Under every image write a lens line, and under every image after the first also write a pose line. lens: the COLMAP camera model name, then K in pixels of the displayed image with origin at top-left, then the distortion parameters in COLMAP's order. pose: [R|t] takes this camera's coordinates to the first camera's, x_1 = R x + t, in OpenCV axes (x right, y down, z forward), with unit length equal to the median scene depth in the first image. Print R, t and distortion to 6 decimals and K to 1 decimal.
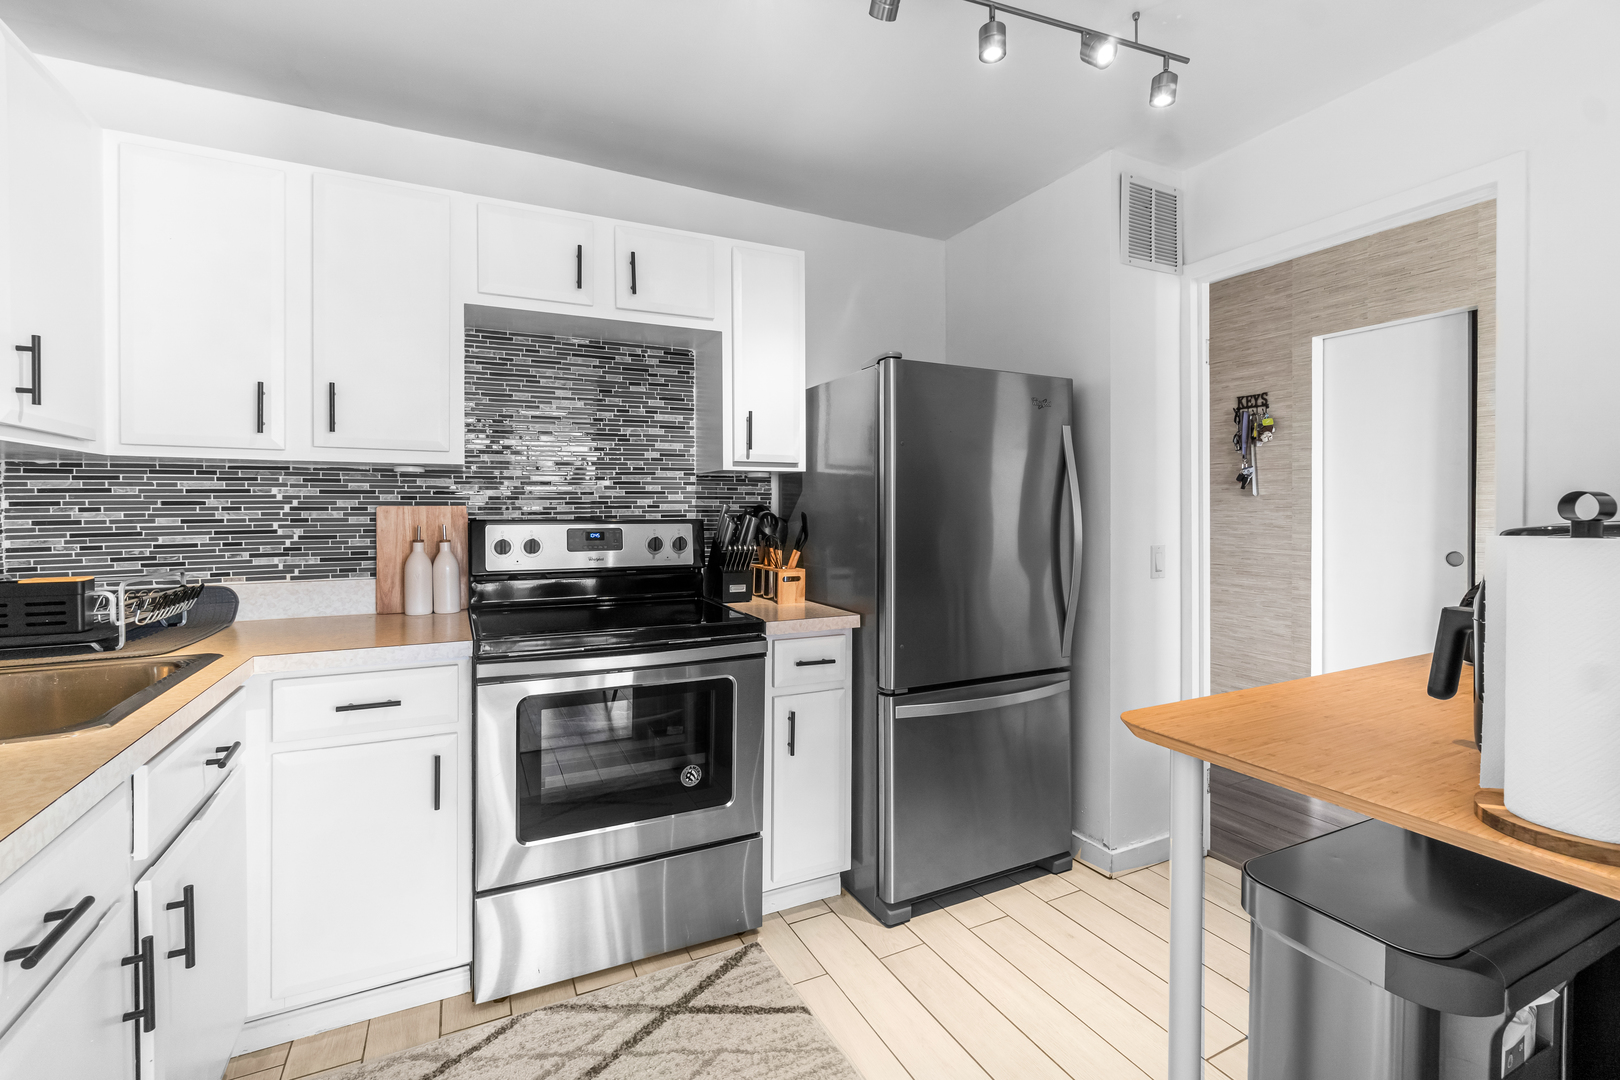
lens RADIAL K [[715.4, 0, 812.1], [0, 715.4, 506.8], [0, 0, 1]] dist [-0.000981, -0.000054]
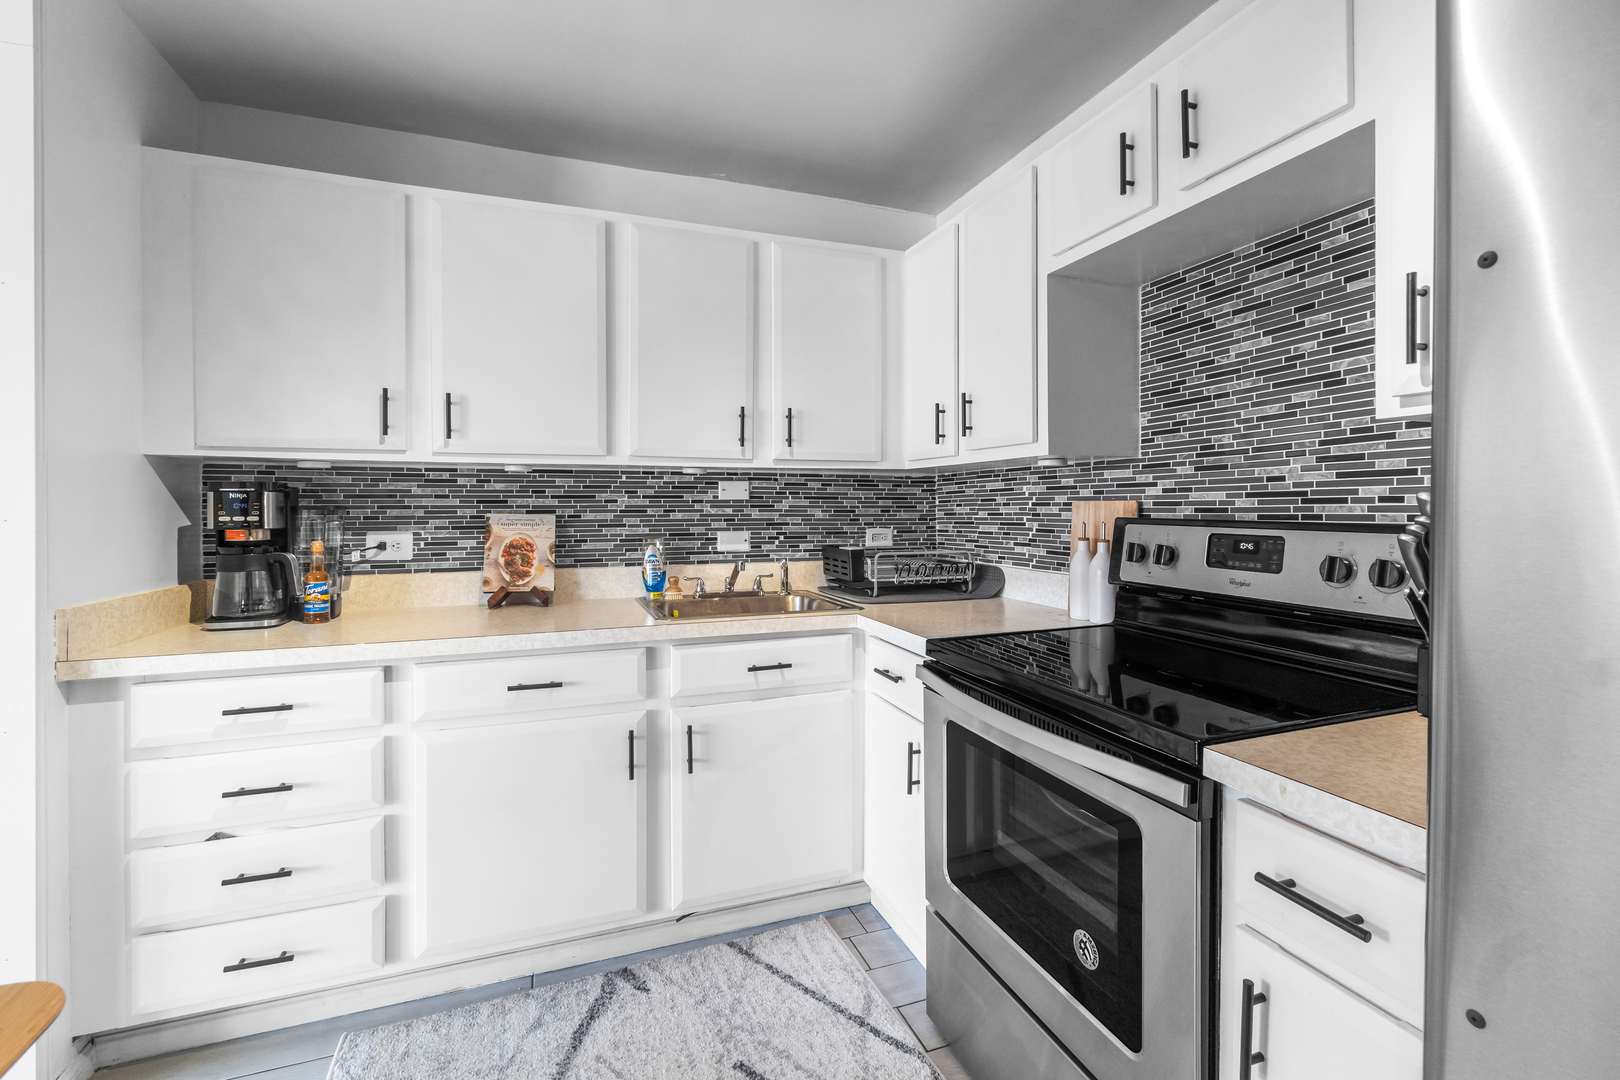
lens RADIAL K [[715.4, 0, 812.1], [0, 715.4, 506.8], [0, 0, 1]] dist [-0.000981, -0.000054]
pose [[-0.106794, 0.006144, -0.994262, 0.407236], [0.013098, 0.999903, 0.004772, -0.003263], [0.994195, -0.012513, -0.106864, 0.750843]]
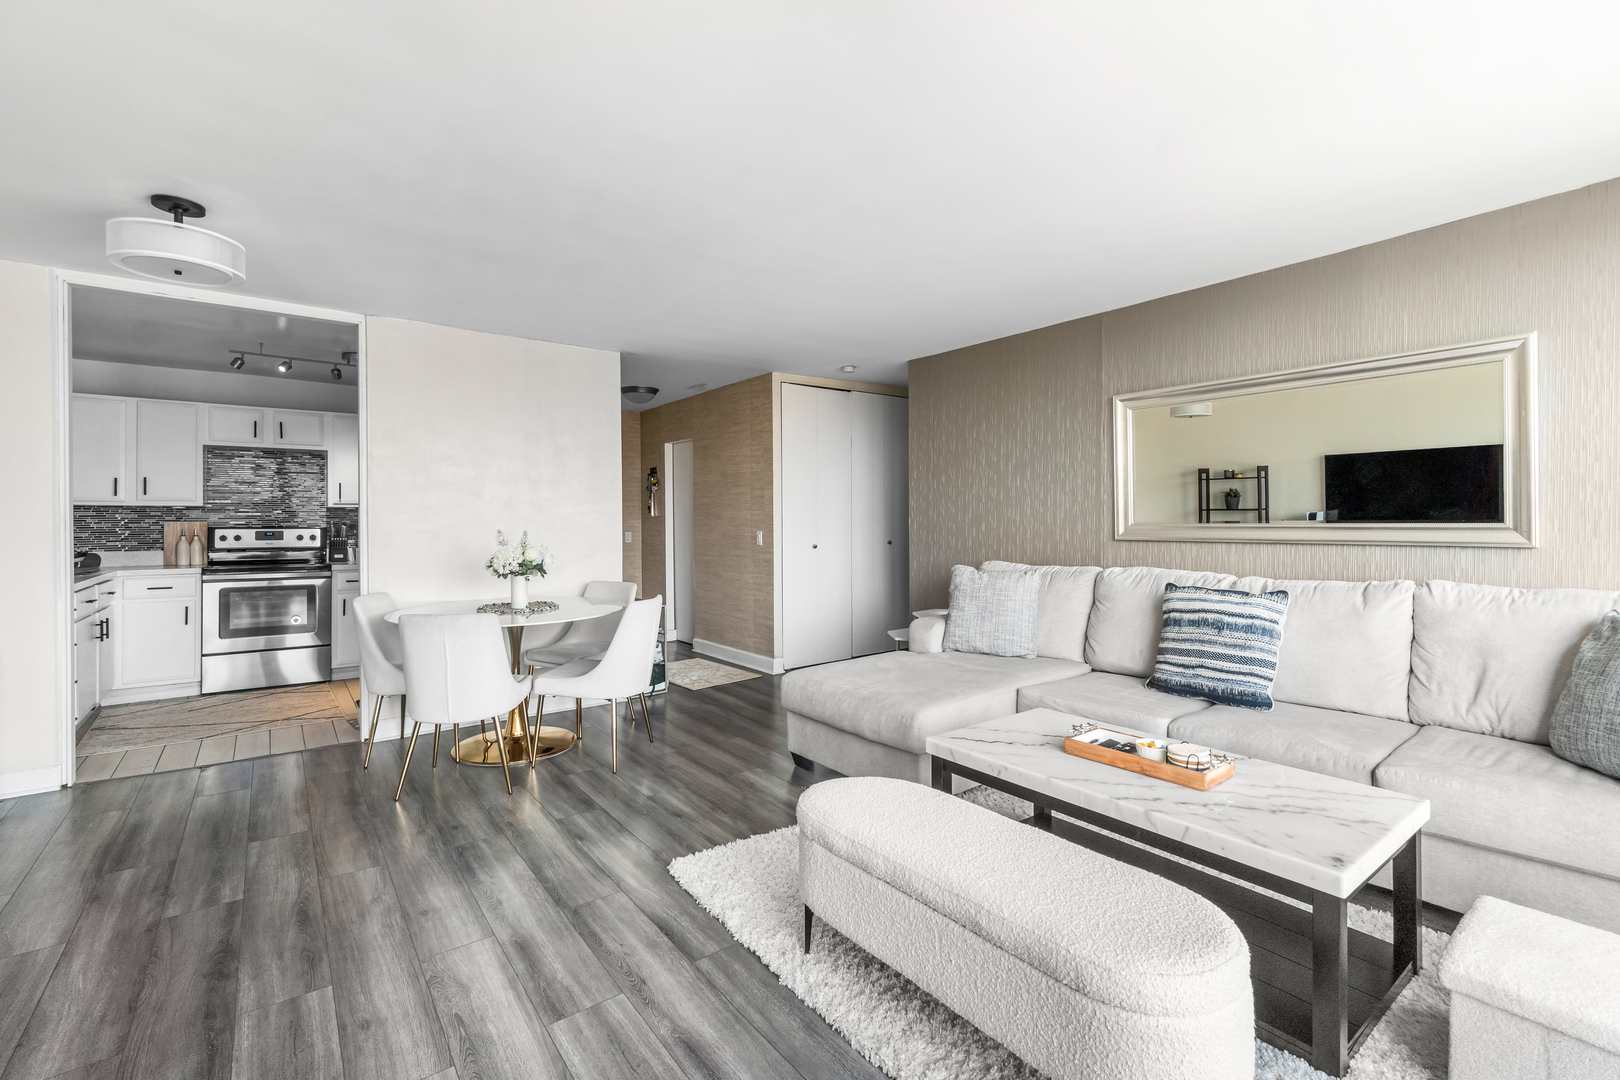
lens RADIAL K [[701.8, 0, 810.0], [0, 701.8, 516.1], [0, 0, 1]] dist [0.000050, 0.000160]
pose [[0.980978, -0.000459, 0.194120, 1.117142], [0.001951, 0.999970, -0.007499, 0.001897], [-0.194111, 0.007735, 0.980949, -1.823997]]
